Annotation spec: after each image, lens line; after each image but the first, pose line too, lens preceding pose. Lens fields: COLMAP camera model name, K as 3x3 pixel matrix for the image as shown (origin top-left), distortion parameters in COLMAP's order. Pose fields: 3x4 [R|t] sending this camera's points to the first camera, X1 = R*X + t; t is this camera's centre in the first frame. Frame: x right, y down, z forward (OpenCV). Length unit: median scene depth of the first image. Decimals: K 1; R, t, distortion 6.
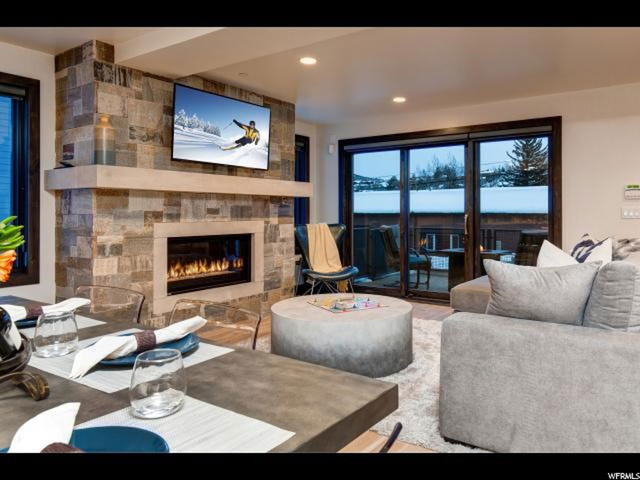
lens RADIAL K [[469.2, 0, 351.3], [0, 469.2, 210.6], [0, 0, 1]] dist [0.013885, 0.000207]
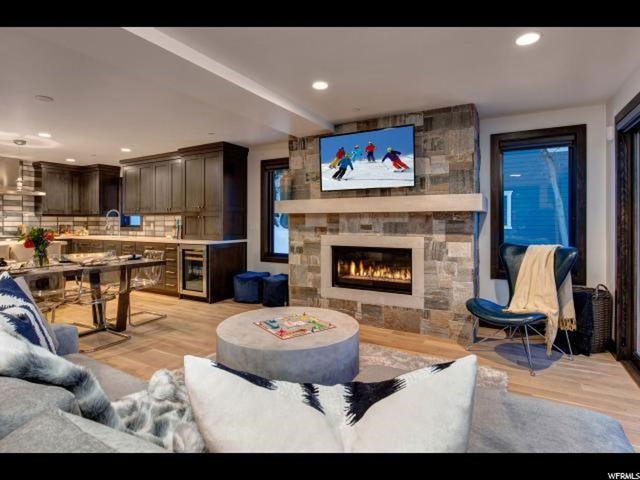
lens RADIAL K [[332.7, 0, 313.7], [0, 332.7, 223.8], [0, 0, 1]] dist [-0.000817, 0.000588]
pose [[0.079732, 0.002940, -0.996812, 0.623580], [0.002093, 0.999993, 0.003117, -0.011722], [0.996814, -0.002335, 0.079725, 0.893078]]
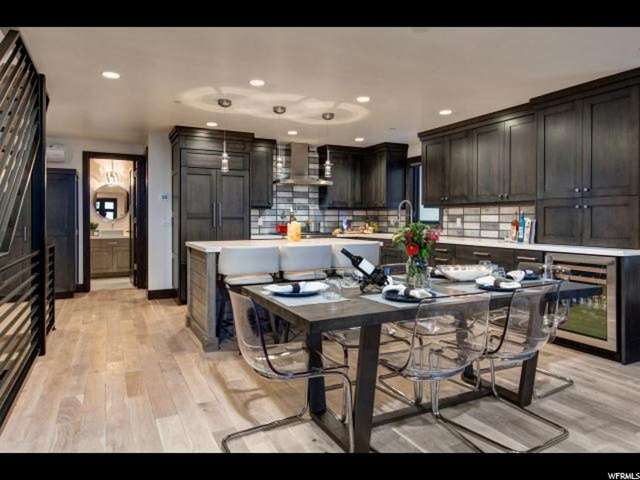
lens RADIAL K [[408.1, 0, 330.7], [0, 408.1, 221.6], [0, 0, 1]] dist [0.003677, 0.000947]
pose [[-0.458022, 0.003408, -0.888934, 0.381148], [-0.002618, 0.999983, 0.005182, -0.005519], [0.888937, 0.004700, -0.458006, 0.464072]]
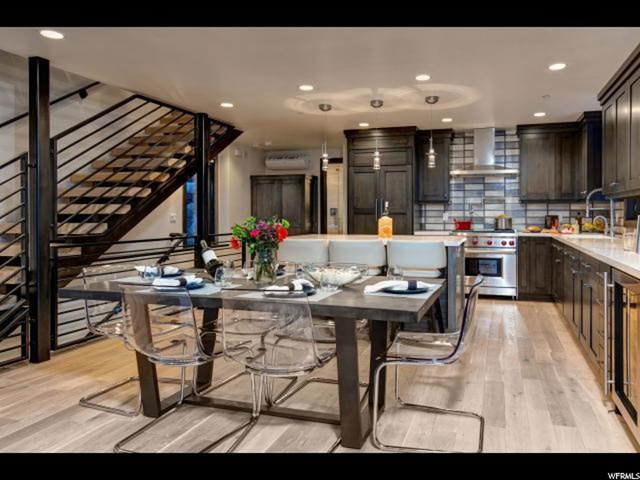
lens RADIAL K [[440.9, 0, 382.4], [0, 440.9, 213.2], [0, 0, 1]] dist [0.000876, -0.001760]
pose [[-0.943142, -0.004946, -0.332354, -0.190567], [-0.004674, 0.999988, -0.001618, -0.006549], [0.332358, 0.000028, -0.943153, 0.978355]]
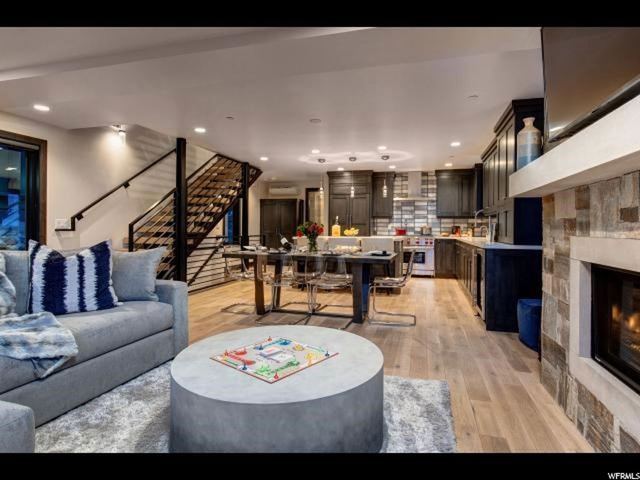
lens RADIAL K [[347.3, 0, 328.4], [0, 347.3, 229.2], [0, 0, 1]] dist [-0.012011, 0.000212]
pose [[-0.945991, -0.012143, -0.323964, 0.062156], [-0.013562, 0.999906, 0.002123, 0.019644], [0.323908, 0.006402, -0.946067, 1.349571]]
